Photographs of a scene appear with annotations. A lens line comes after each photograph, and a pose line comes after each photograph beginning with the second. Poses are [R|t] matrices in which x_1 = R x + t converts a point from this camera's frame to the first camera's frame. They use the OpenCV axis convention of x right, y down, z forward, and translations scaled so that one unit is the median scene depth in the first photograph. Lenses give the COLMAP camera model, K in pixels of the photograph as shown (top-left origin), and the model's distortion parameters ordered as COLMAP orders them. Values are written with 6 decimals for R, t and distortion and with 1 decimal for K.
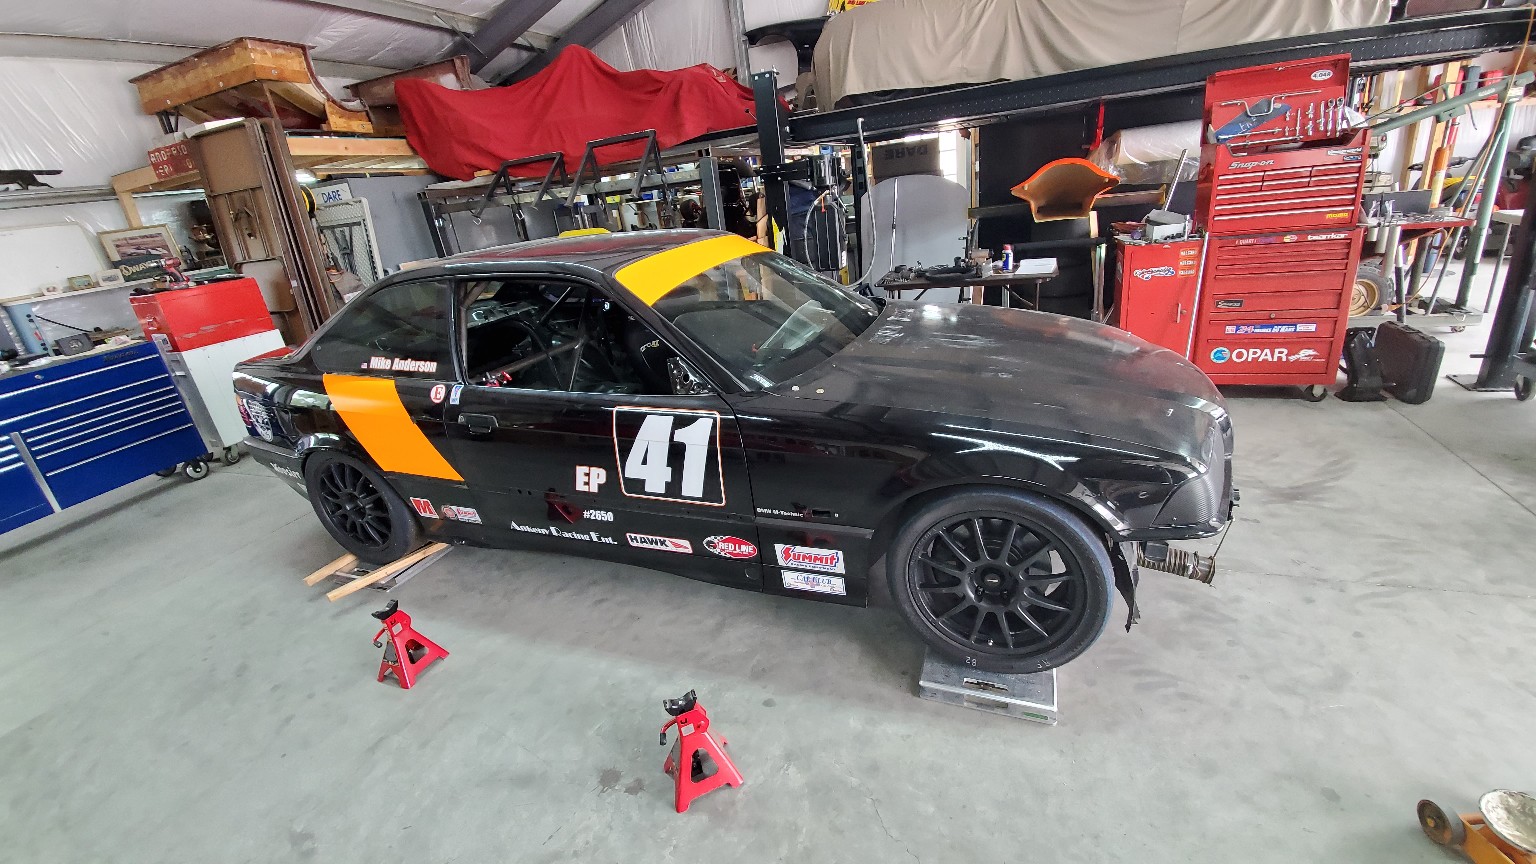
lens RADIAL K [[637.0, 0, 780.1], [0, 637.0, 445.5], [0, 0, 1]] dist [0.002666, 0.000084]
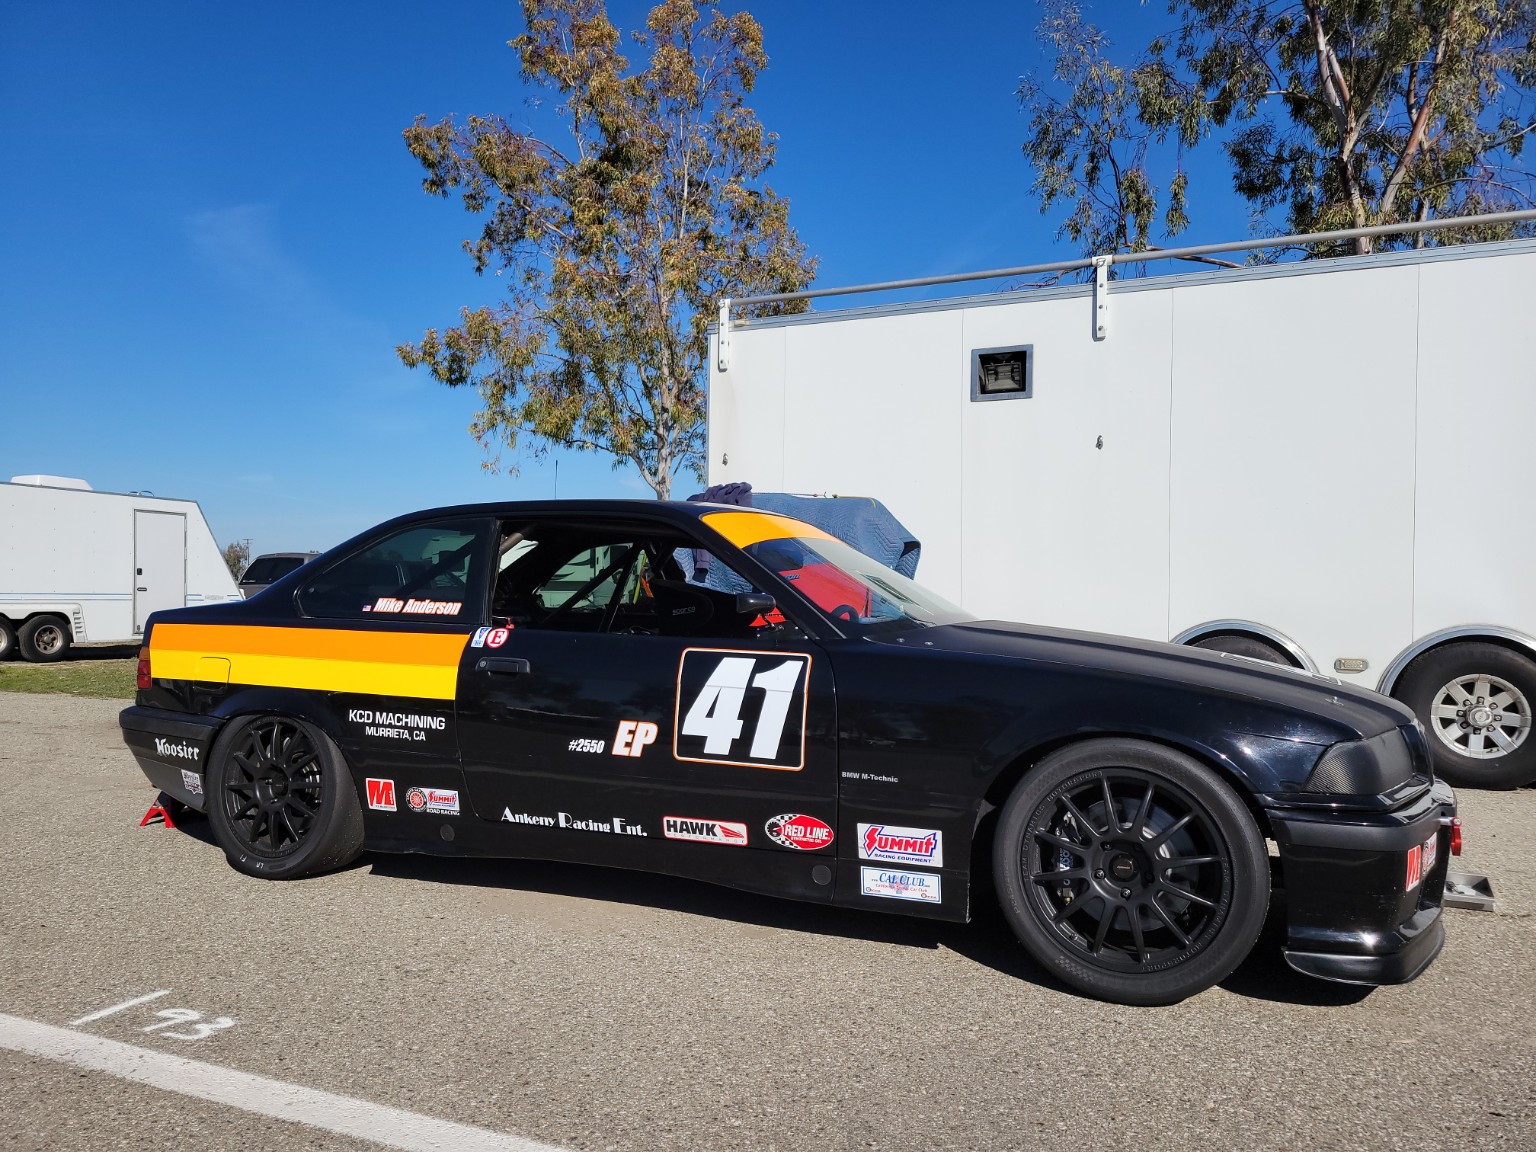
lens RADIAL K [[1190.1, 0, 770.8], [0, 1190.1, 570.7], [0, 0, 1]] dist [0.038807, -0.024555]
pose [[0.992781, 0.110595, -0.046418, -0.080702], [-0.119884, 0.903104, -0.412349, 0.486416], [-0.003684, 0.414937, 0.909843, -0.499861]]
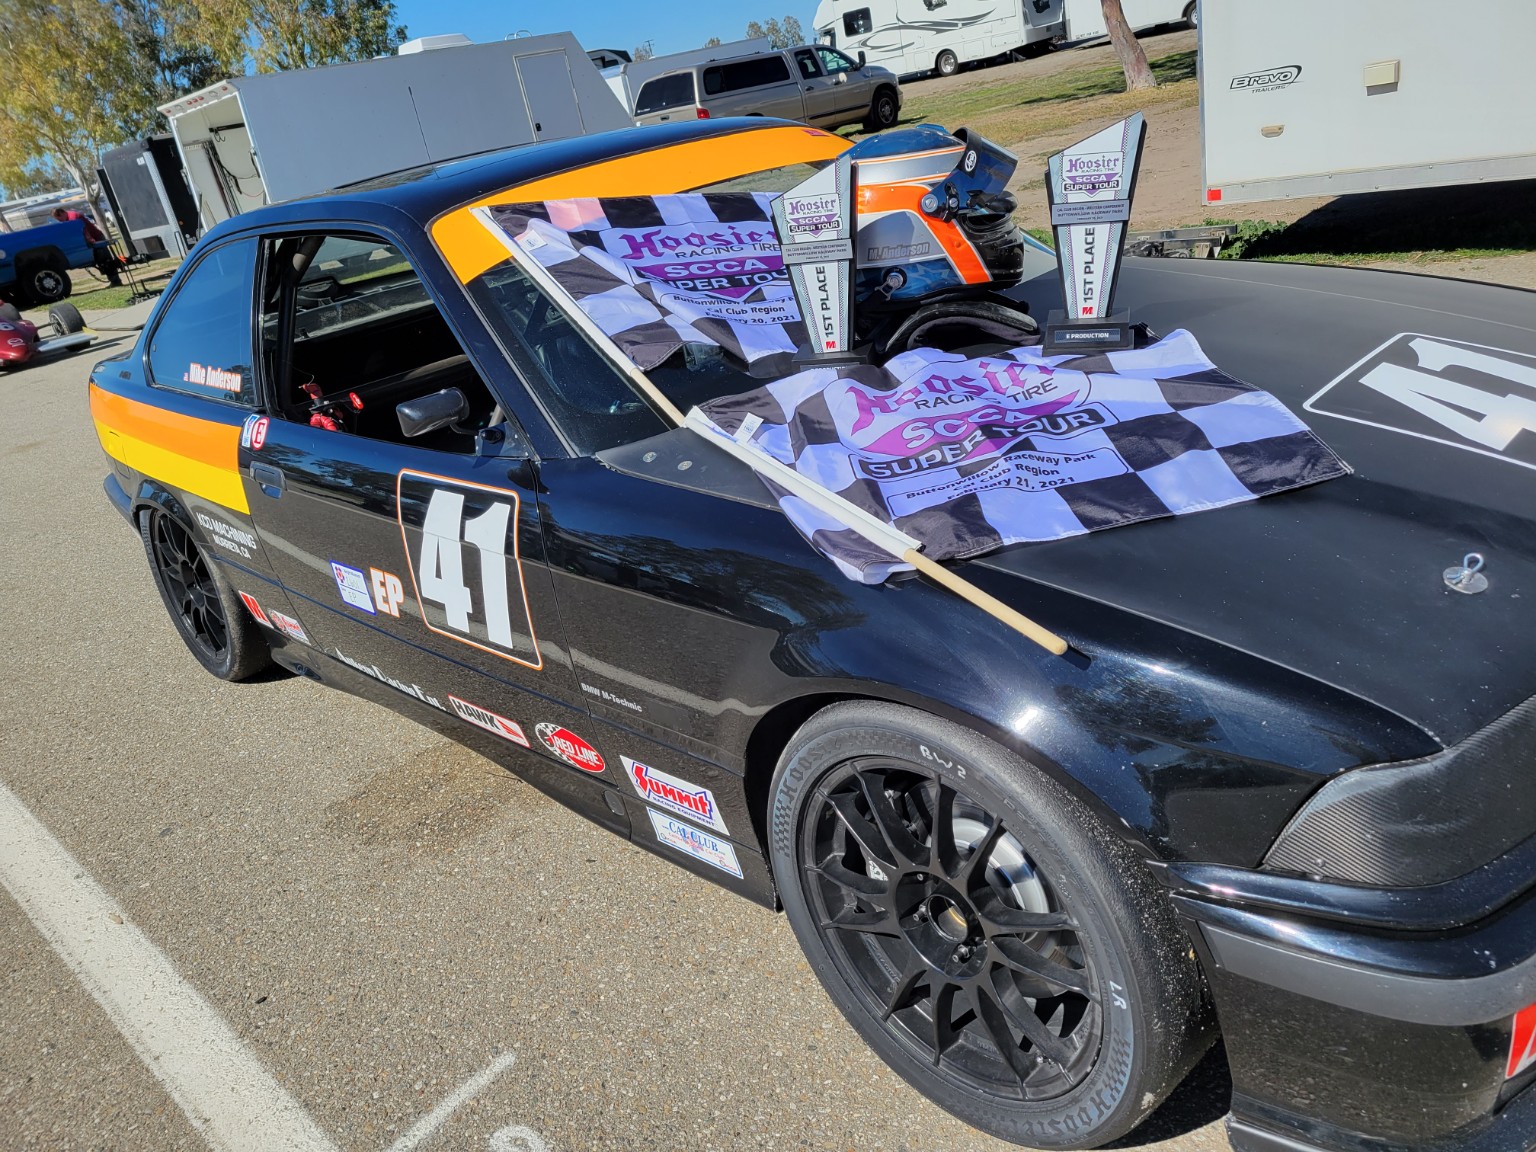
lens RADIAL K [[1190.1, 0, 769.0], [0, 1190.1, 615.6], [0, 0, 1]] dist [0.038807, -0.024555]
pose [[0.913348, 0.111306, -0.391671, 0.453031], [-0.083511, 0.992670, 0.087358, -0.050987], [0.398523, -0.047079, 0.915949, 0.160254]]
